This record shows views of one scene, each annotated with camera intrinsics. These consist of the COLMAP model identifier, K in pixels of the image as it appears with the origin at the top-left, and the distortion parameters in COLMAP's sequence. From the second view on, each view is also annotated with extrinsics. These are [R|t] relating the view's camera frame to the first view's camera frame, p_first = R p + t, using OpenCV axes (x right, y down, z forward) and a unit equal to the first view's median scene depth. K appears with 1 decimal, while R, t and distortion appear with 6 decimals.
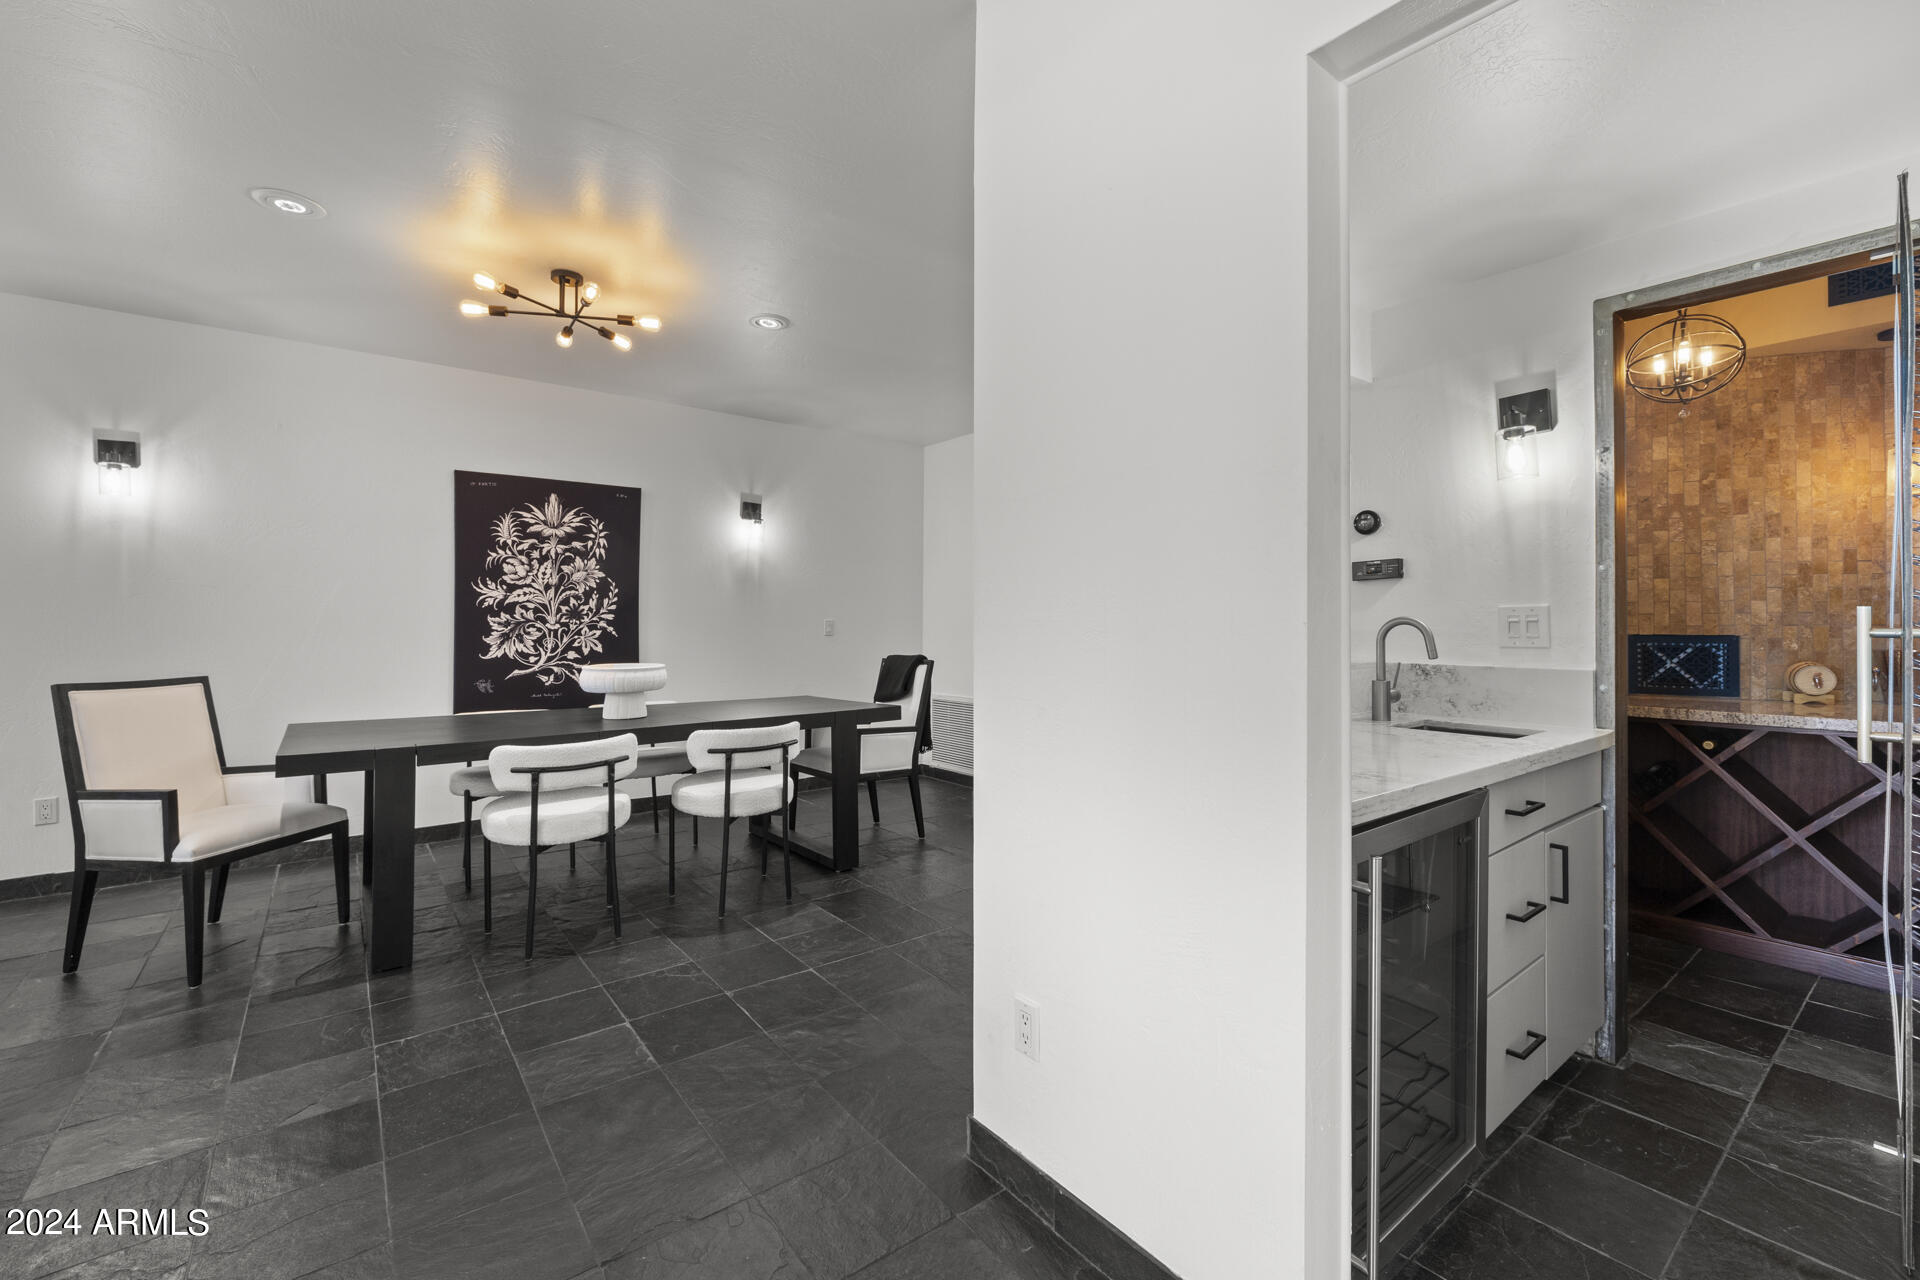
lens RADIAL K [[792.4, 0, 953.6], [0, 792.4, 613.4], [0, 0, 1]] dist [-0.006899, -0.000305]
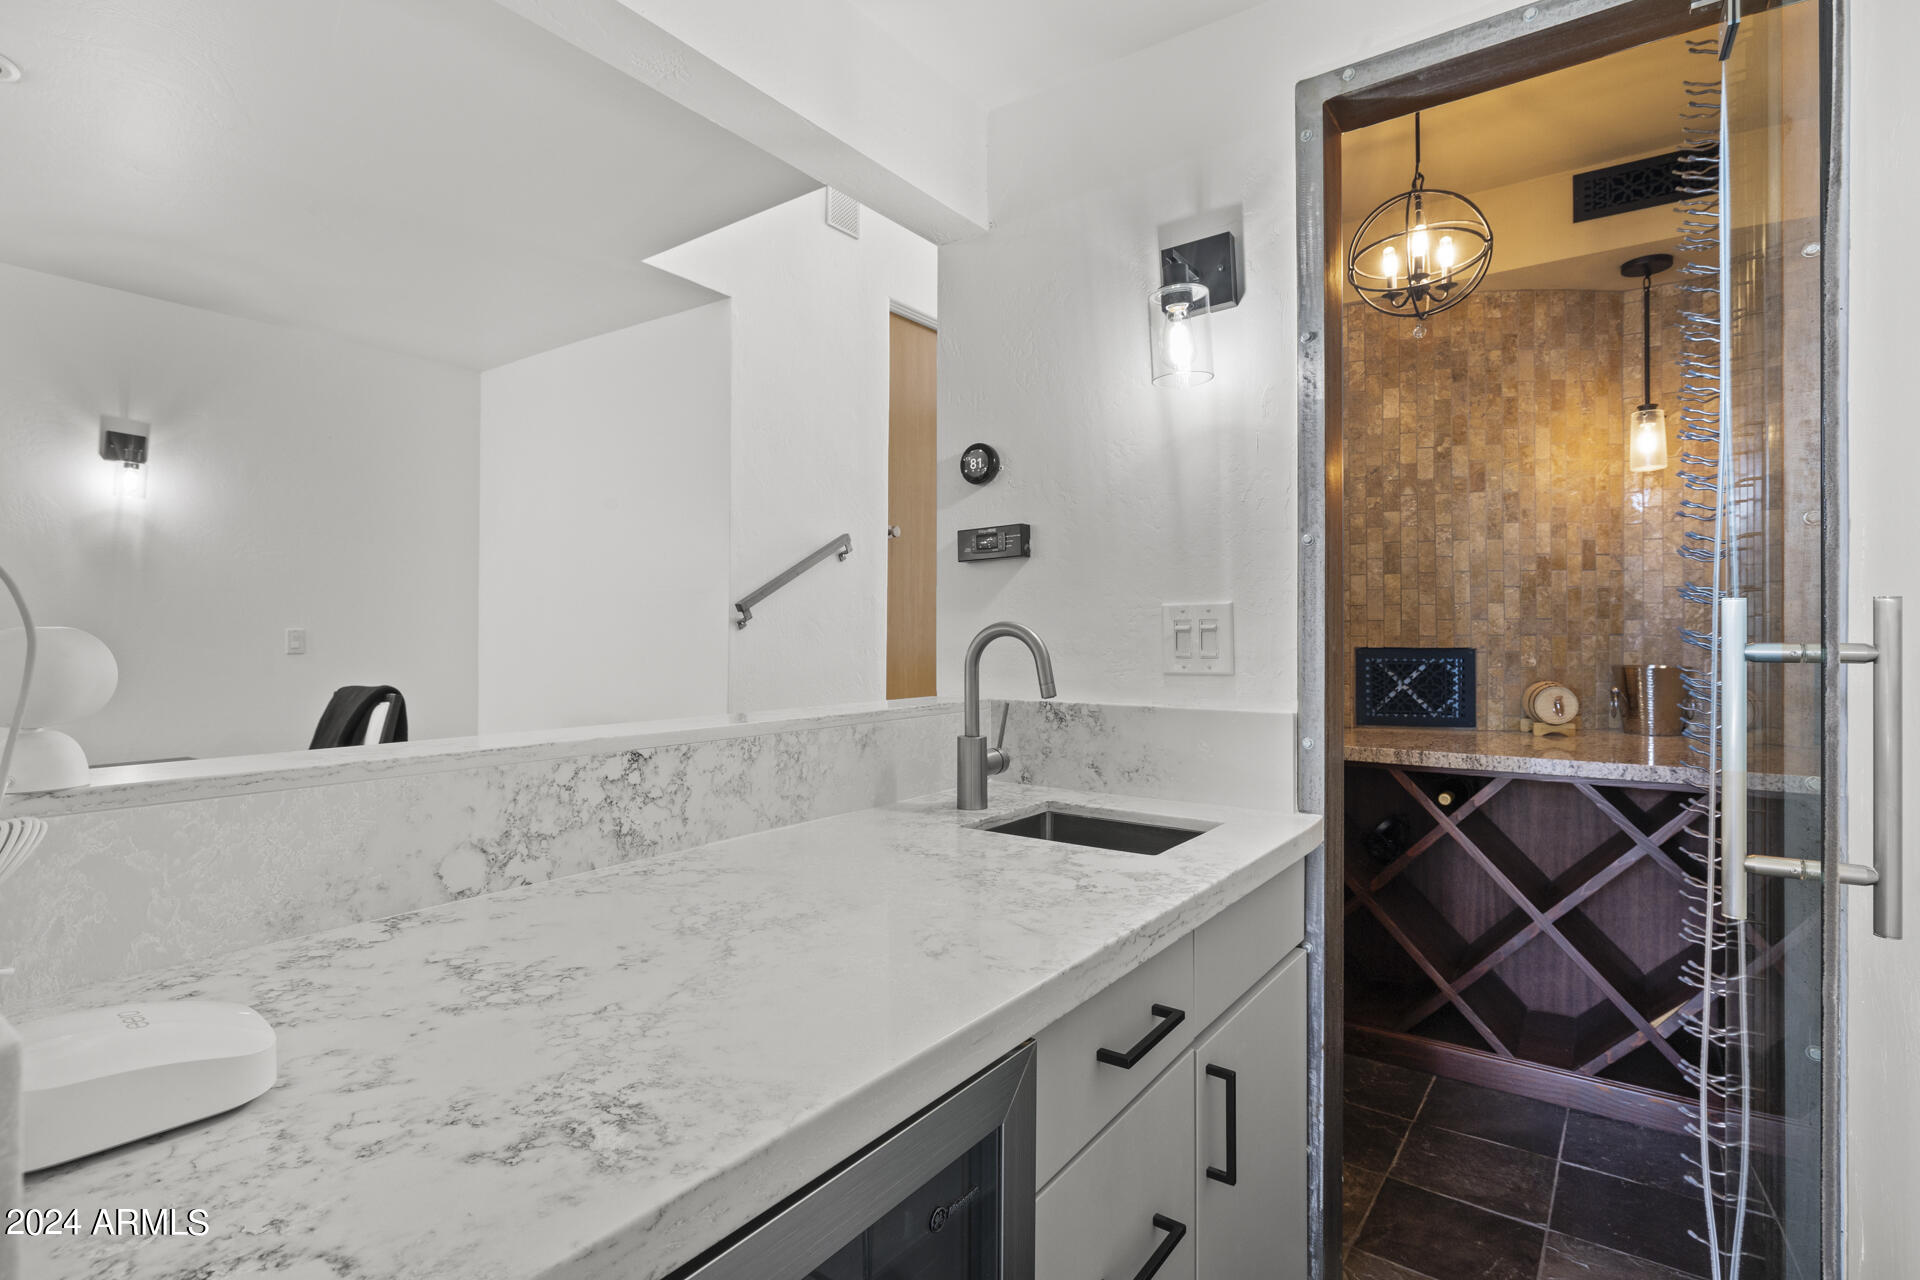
lens RADIAL K [[899.3, 0, 958.4], [0, 899.3, 625.9], [0, 0, 1]] dist [-0.012810, 0.000119]
pose [[0.960973, 0.000310, 0.276641, 0.284206], [-0.001365, 0.999993, 0.003619, 0.003834], [-0.276638, -0.003856, 0.960966, 0.314851]]
